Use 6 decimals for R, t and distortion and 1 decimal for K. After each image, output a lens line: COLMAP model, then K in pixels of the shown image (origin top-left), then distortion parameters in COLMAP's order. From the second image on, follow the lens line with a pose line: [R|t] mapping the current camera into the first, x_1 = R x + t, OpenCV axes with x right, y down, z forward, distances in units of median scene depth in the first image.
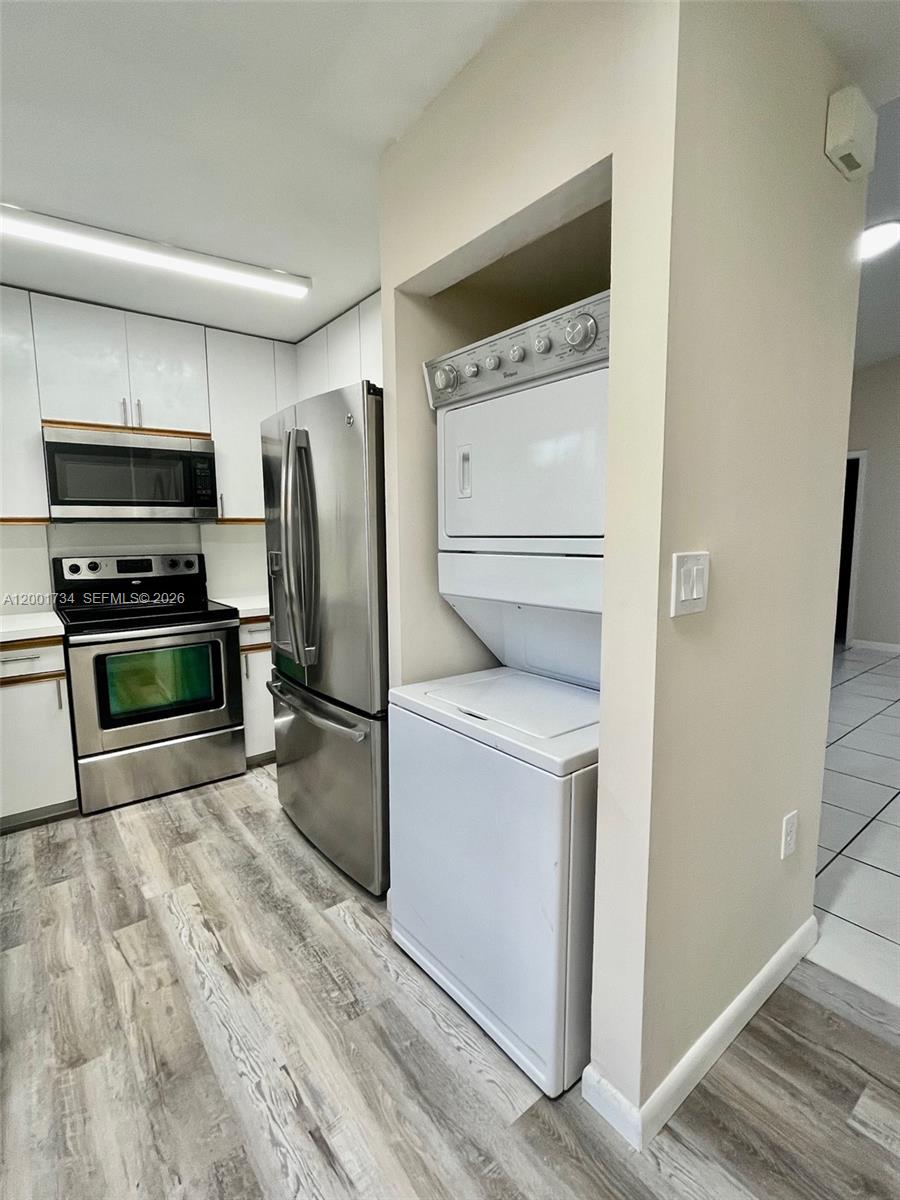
lens RADIAL K [[564.6, 0, 443.6], [0, 564.6, 595.9], [0, 0, 1]] dist [-0.006413, 0.005353]
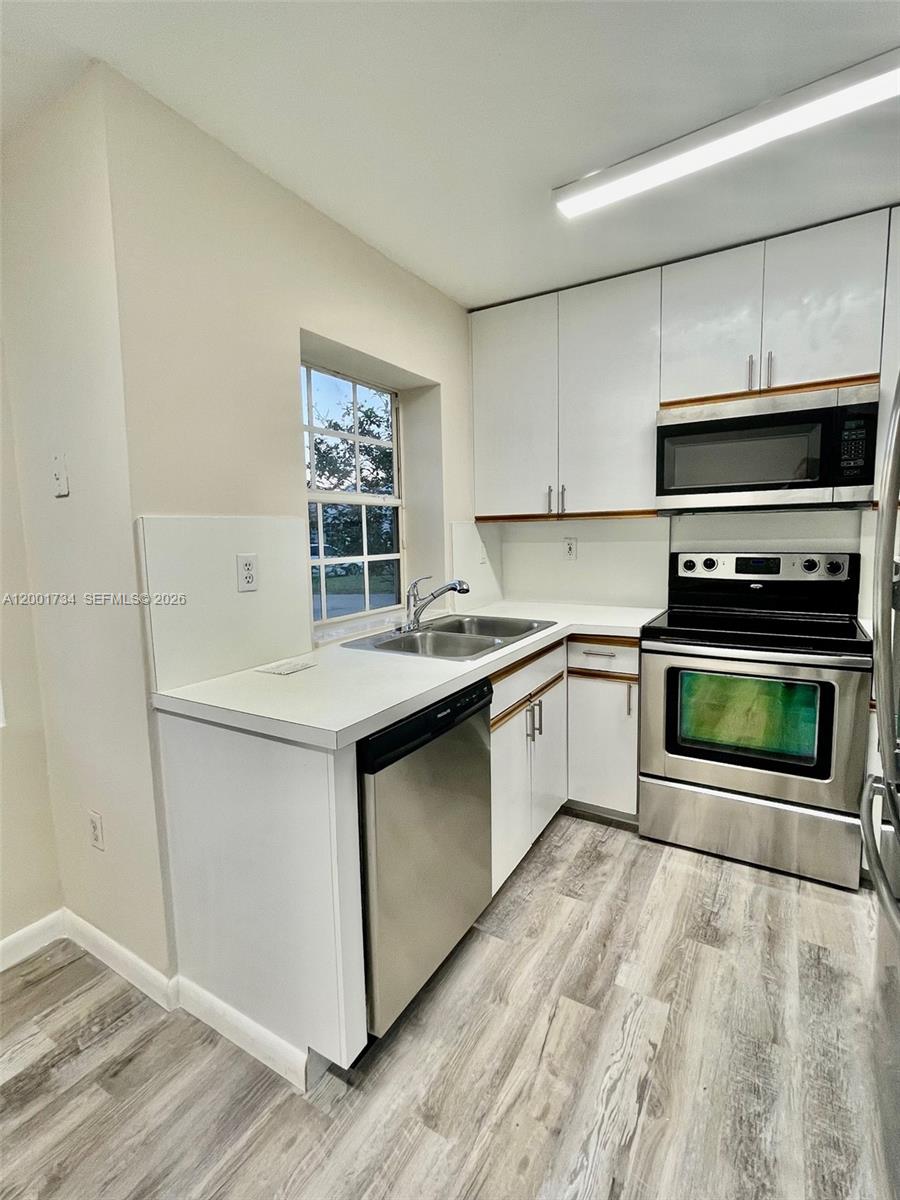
lens RADIAL K [[564.6, 0, 445.7], [0, 564.6, 596.3], [0, 0, 1]] dist [-0.006413, 0.005353]
pose [[0.356783, 0.106211, -0.928130, 0.077559], [-0.090323, 0.992783, 0.078888, -0.054412], [0.929810, 0.055686, 0.363802, 0.487240]]
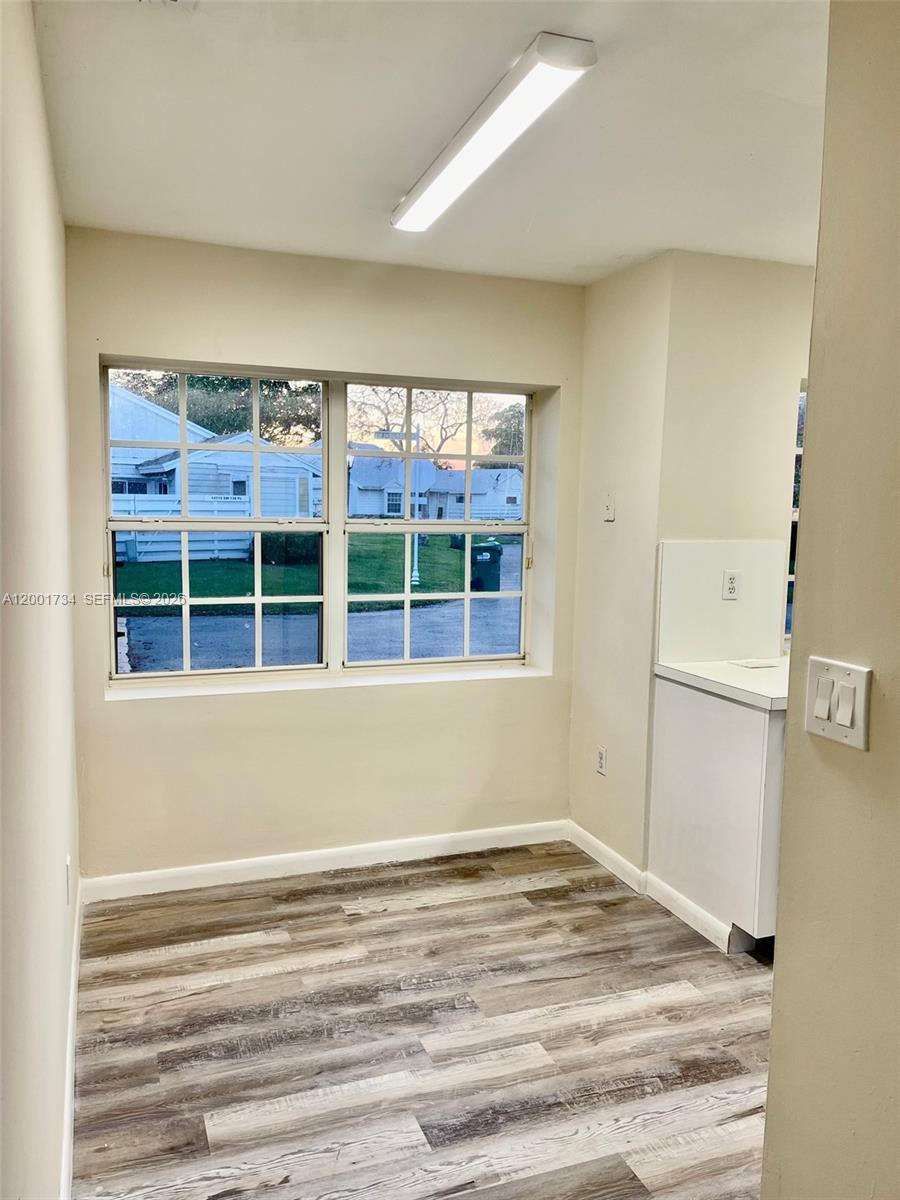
lens RADIAL K [[911.9, 0, 436.7], [0, 911.9, 593.3], [0, 0, 1]] dist [0.035323, -0.006777]
pose [[-0.306139, 0.099517, -0.946771, 1.078481], [-0.127156, 0.981335, 0.144266, -0.169267], [0.943457, 0.164553, -0.287770, 0.492289]]
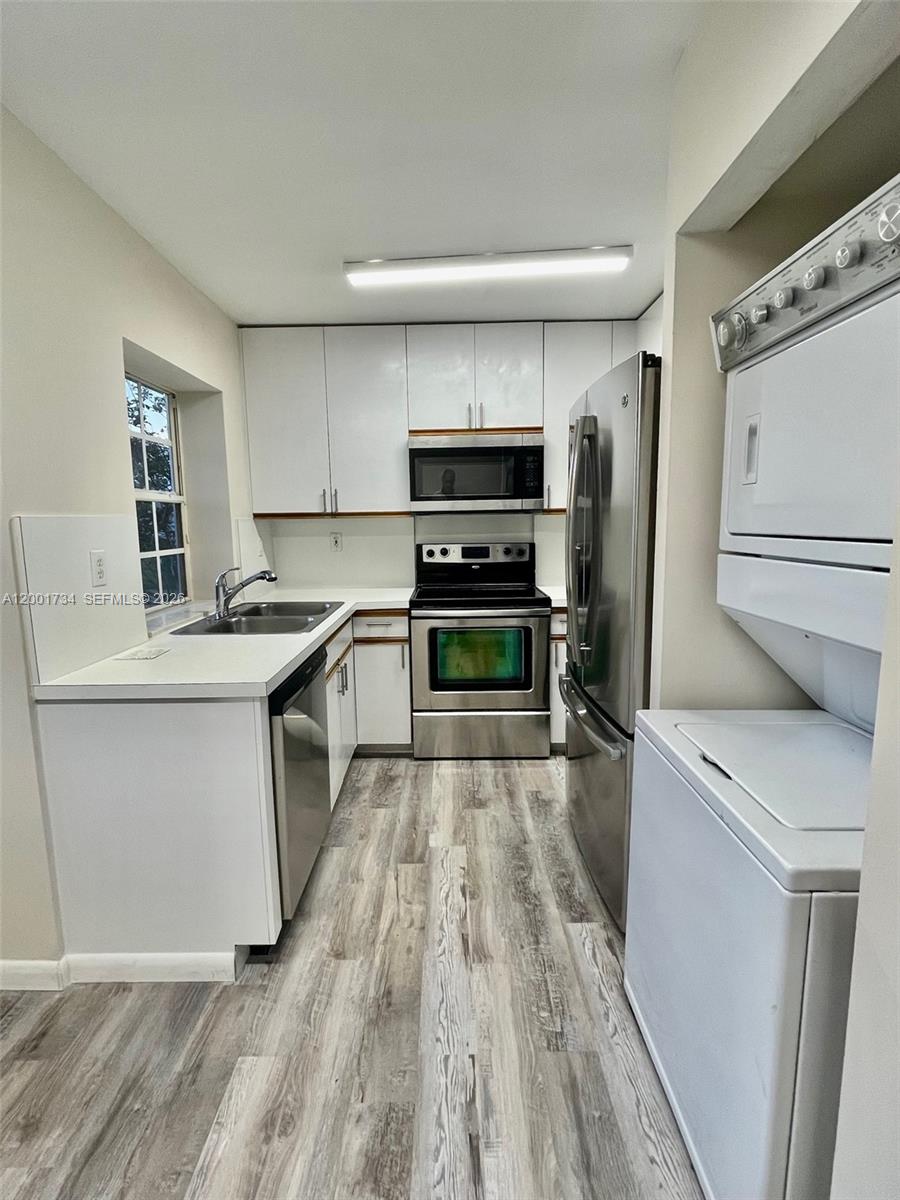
lens RADIAL K [[564.6, 0, 445.2], [0, 564.6, 596.1], [0, 0, 1]] dist [-0.006413, 0.005353]
pose [[0.784031, 0.081009, -0.615412, 0.174903], [-0.064051, 0.996713, 0.049601, -0.029823], [0.617408, 0.000529, 0.786643, 0.125070]]
